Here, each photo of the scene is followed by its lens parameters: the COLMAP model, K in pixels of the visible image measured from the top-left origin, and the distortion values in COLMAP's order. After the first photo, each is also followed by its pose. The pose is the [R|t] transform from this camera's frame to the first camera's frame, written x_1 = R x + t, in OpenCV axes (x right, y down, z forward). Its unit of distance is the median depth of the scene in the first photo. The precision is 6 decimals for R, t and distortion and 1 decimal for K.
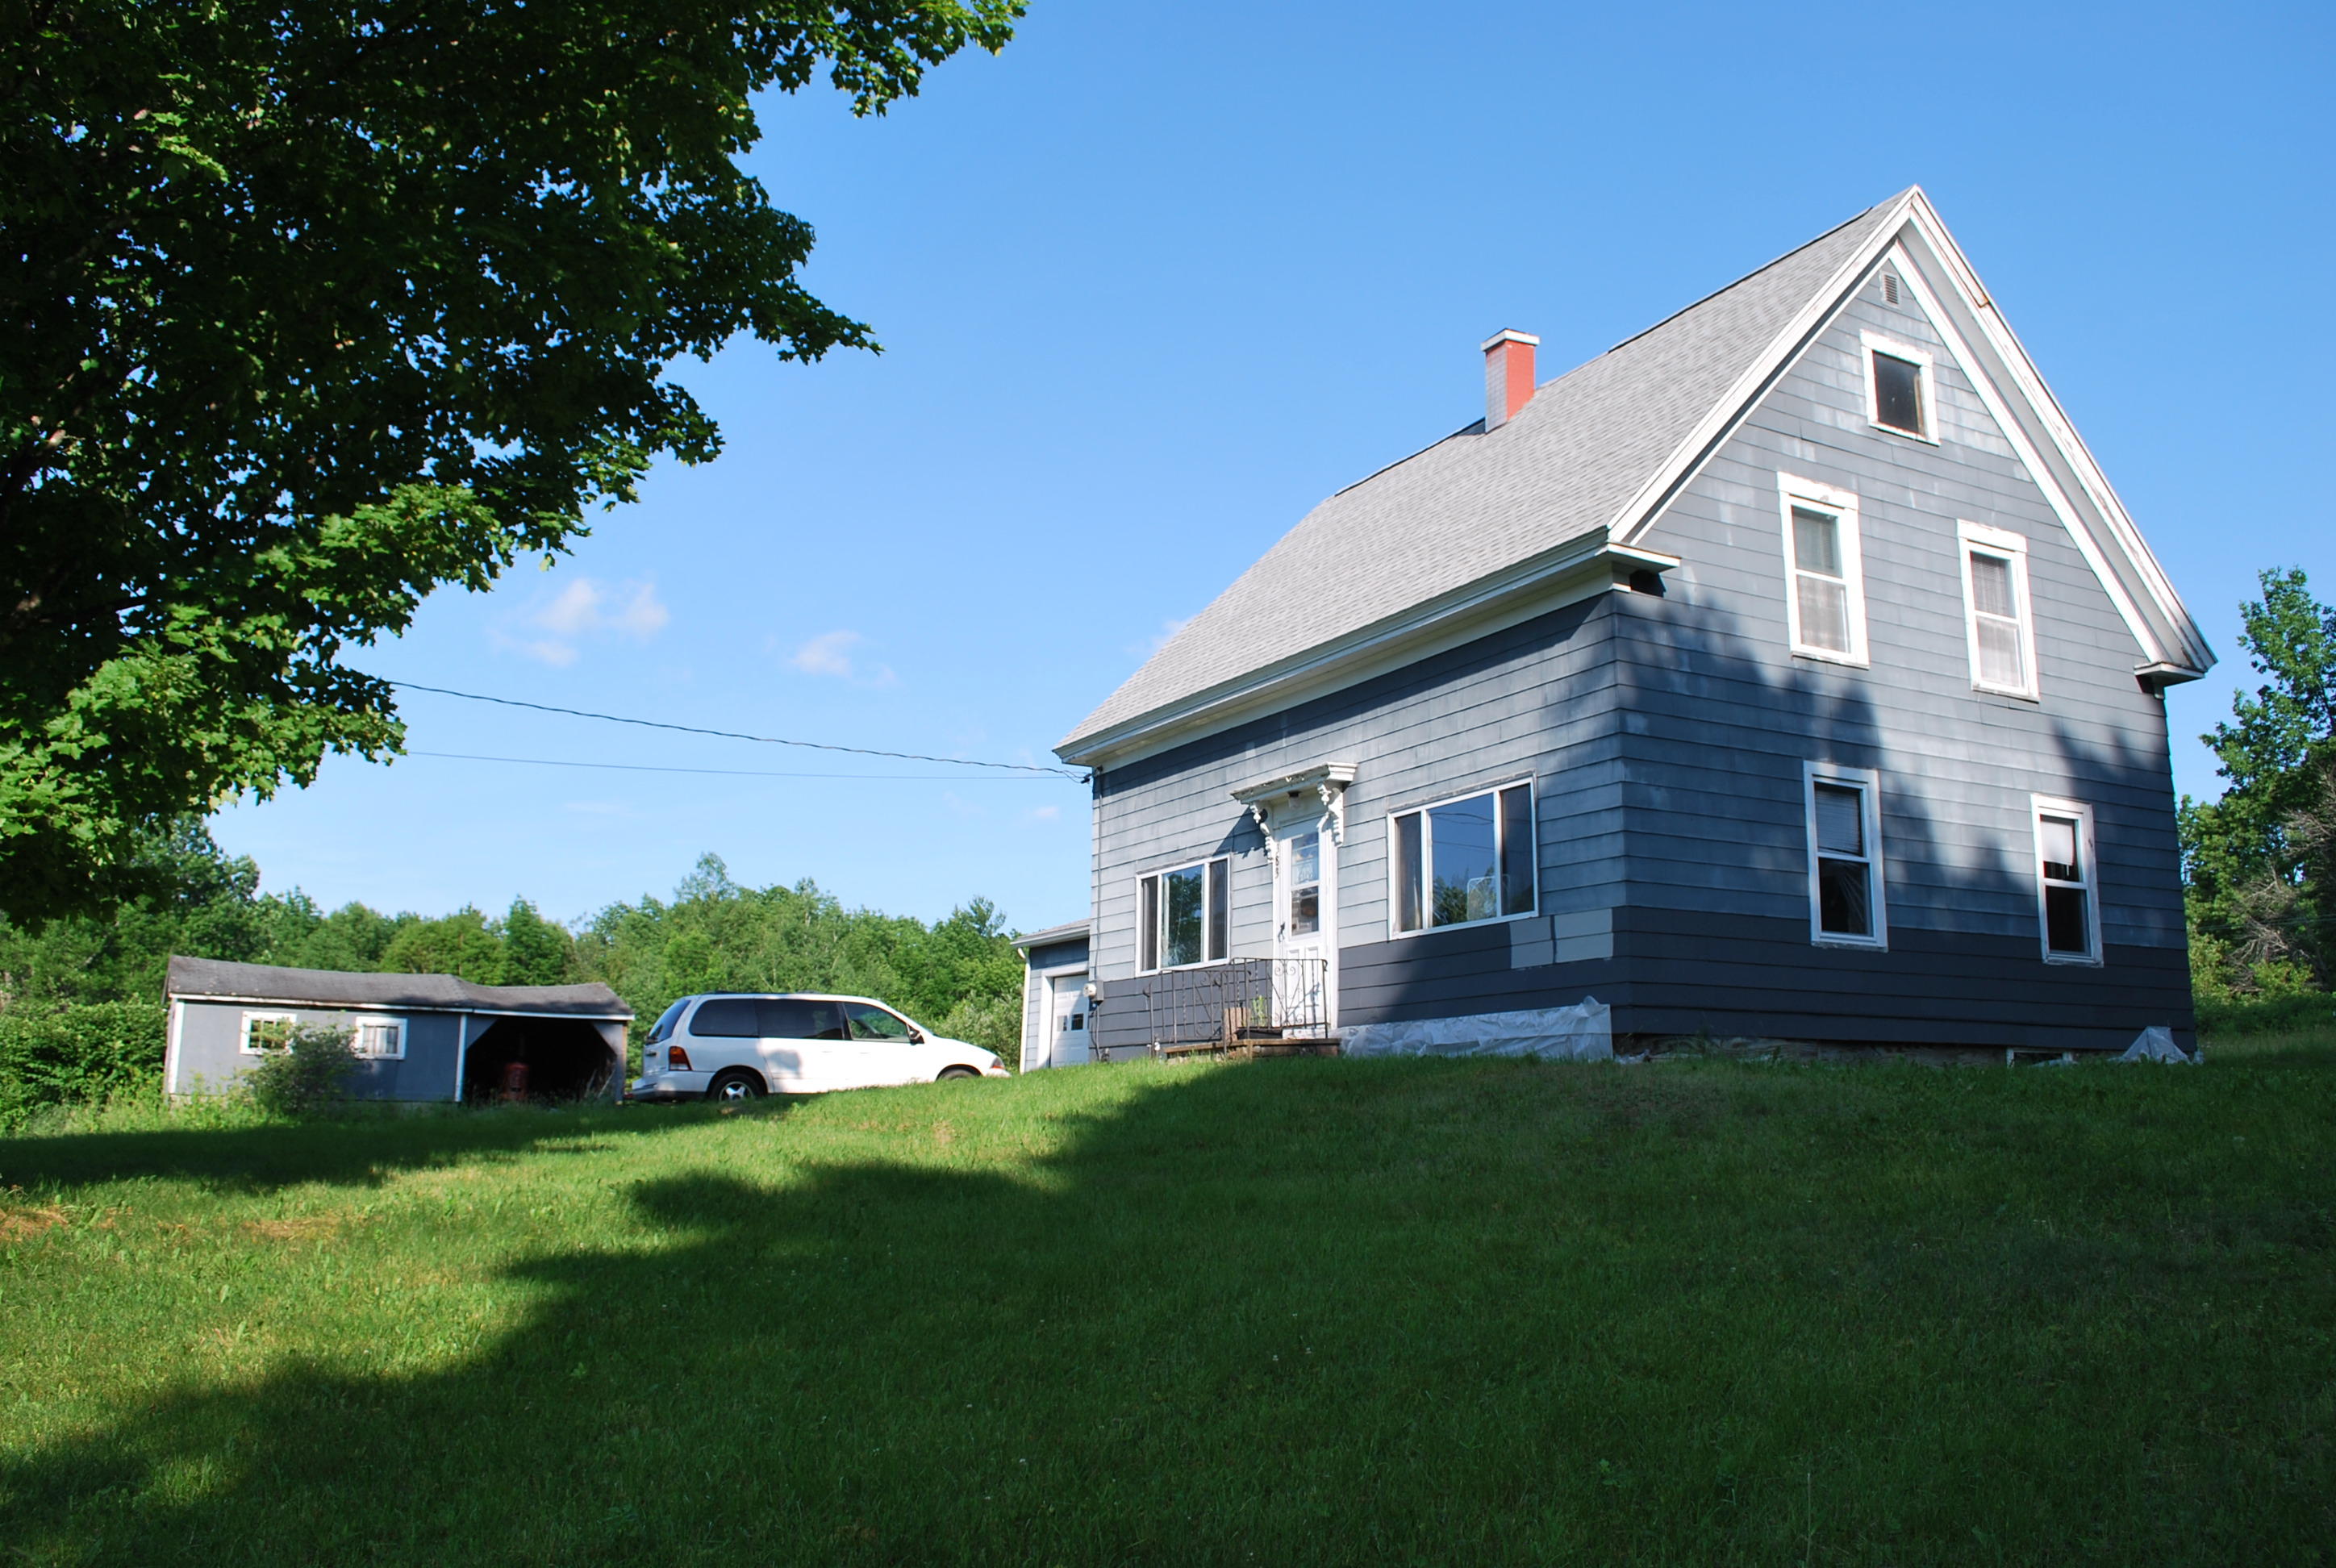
lens RADIAL K [[1832.0, 0, 1183.0], [0, 1832.0, 769.5], [0, 0, 1]] dist [-0.083747, 0.008474]
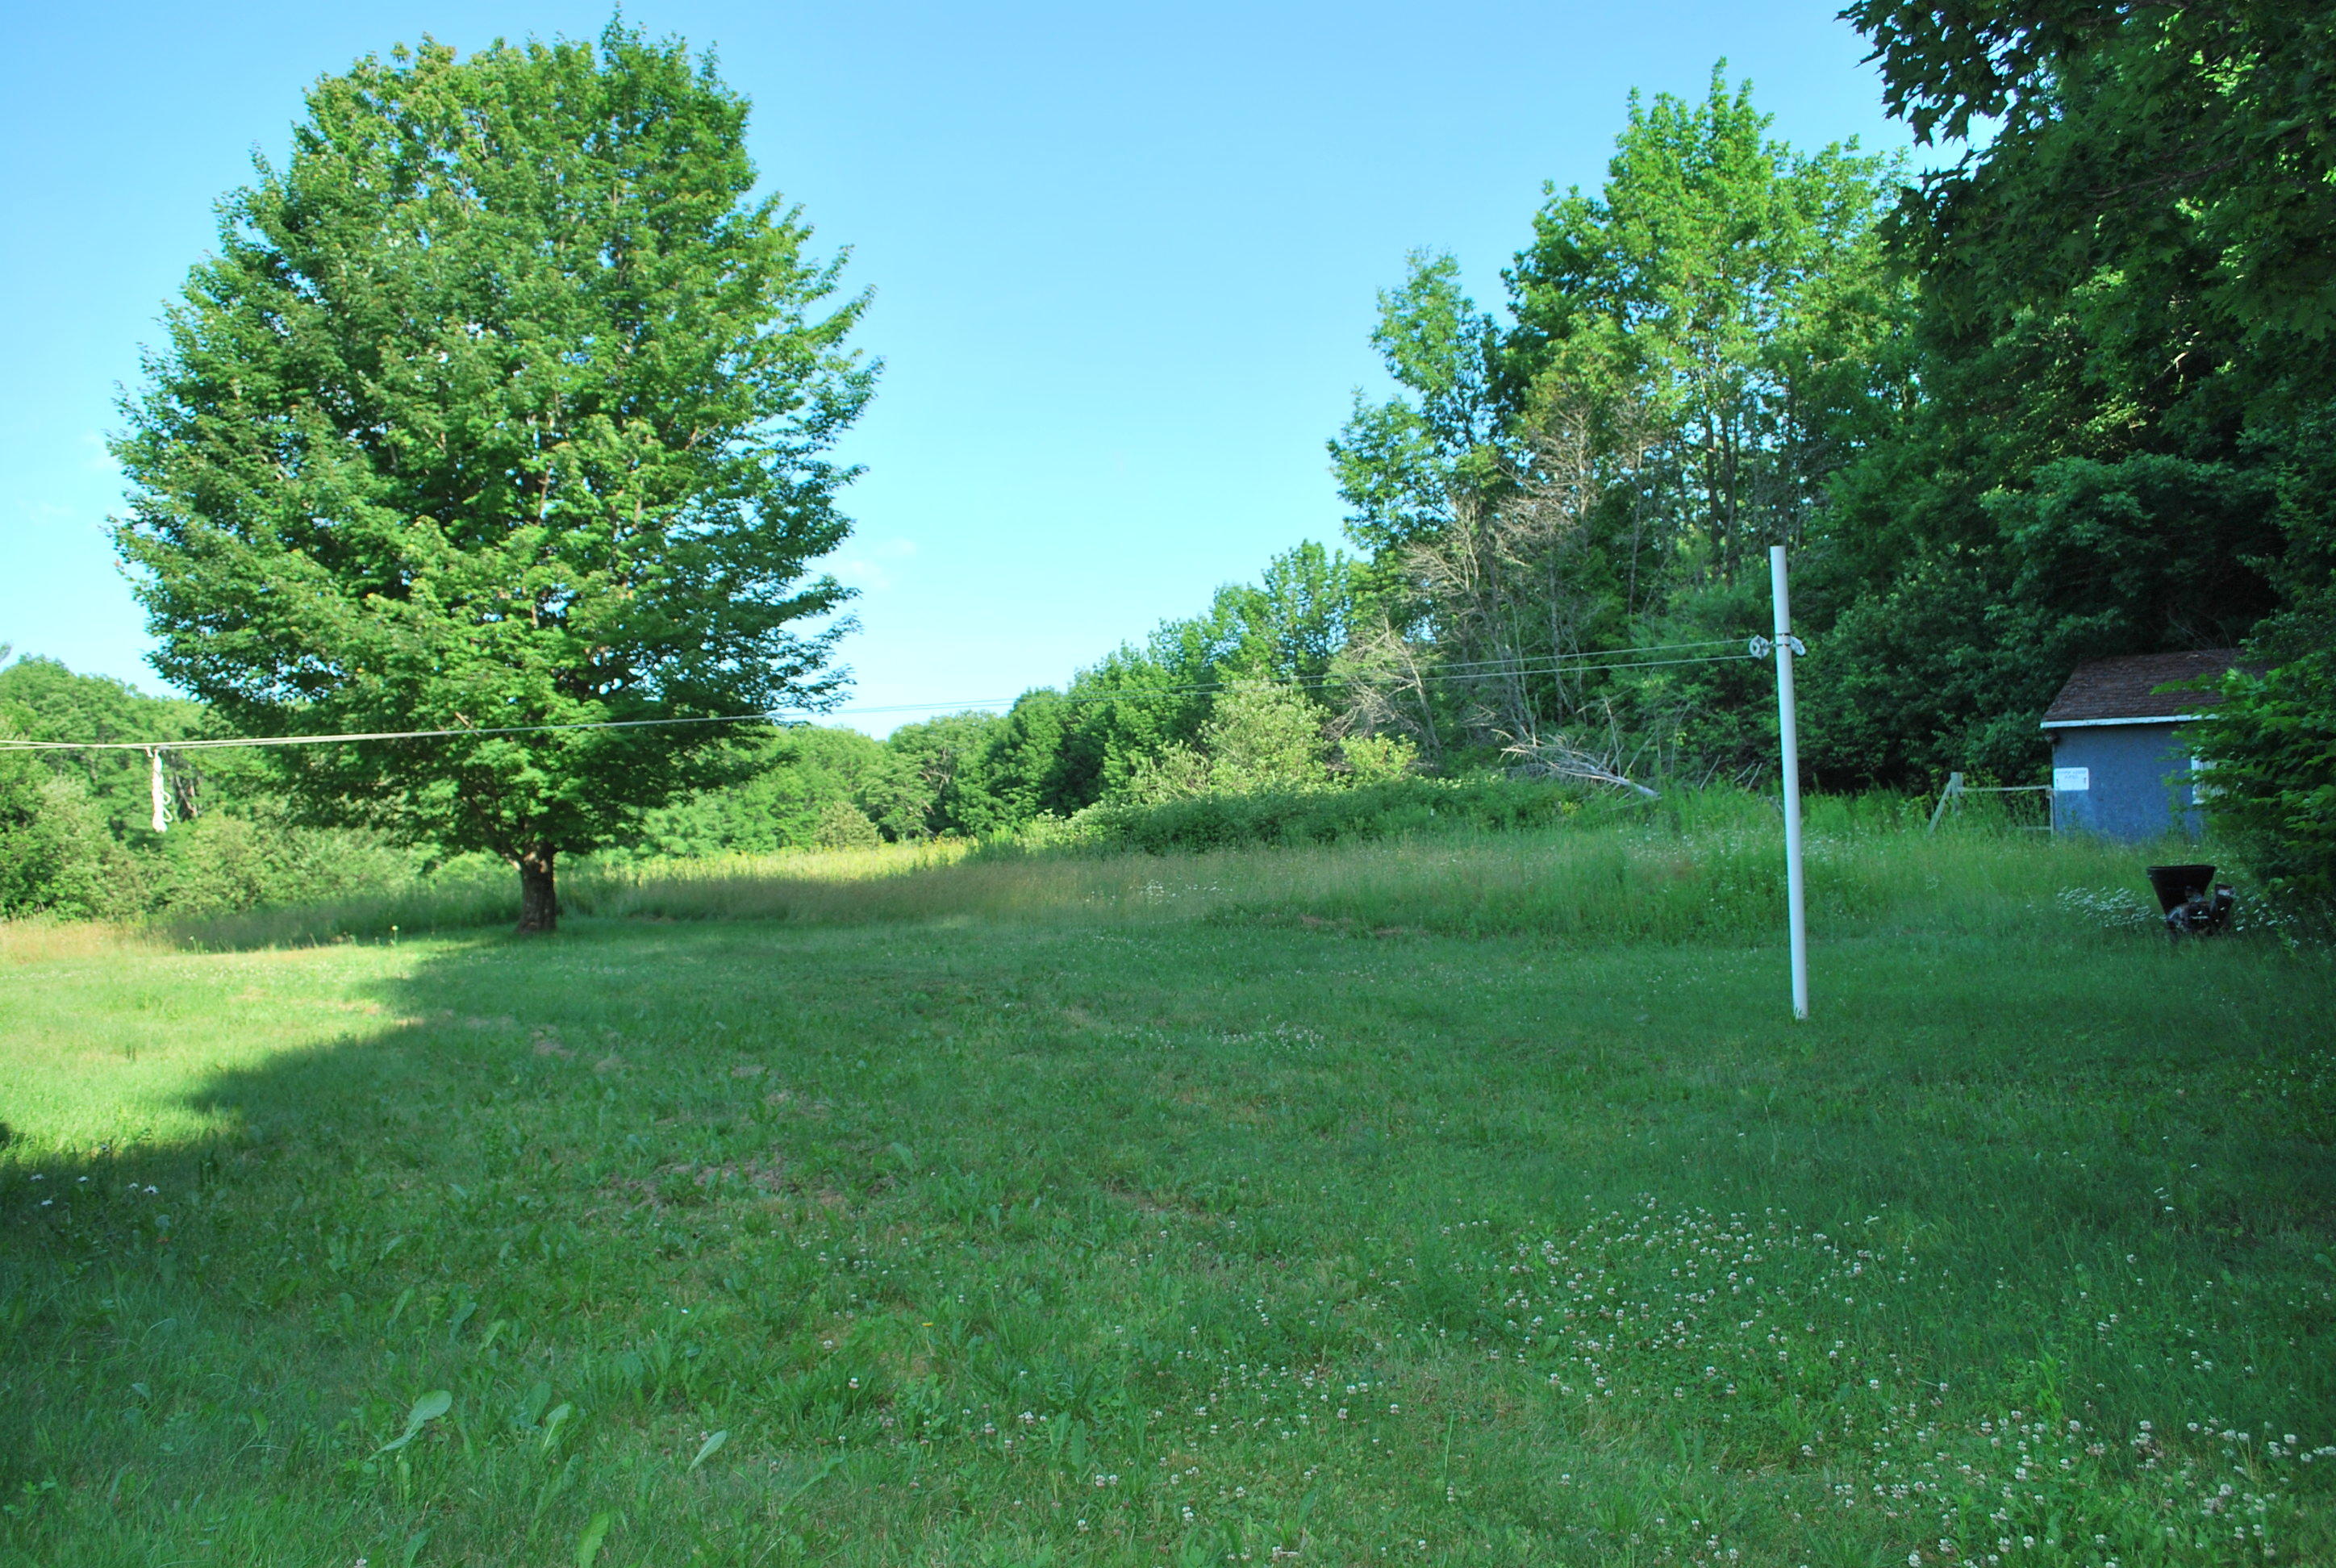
lens RADIAL K [[1832.0, 0, 1166.4], [0, 1832.0, 793.4], [0, 0, 1]] dist [-0.083747, 0.008474]
pose [[0.920638, -0.009194, 0.390308, 0.542671], [-0.050344, 0.988581, 0.142034, 0.057416], [-0.387157, -0.150412, 0.909662, 0.758574]]
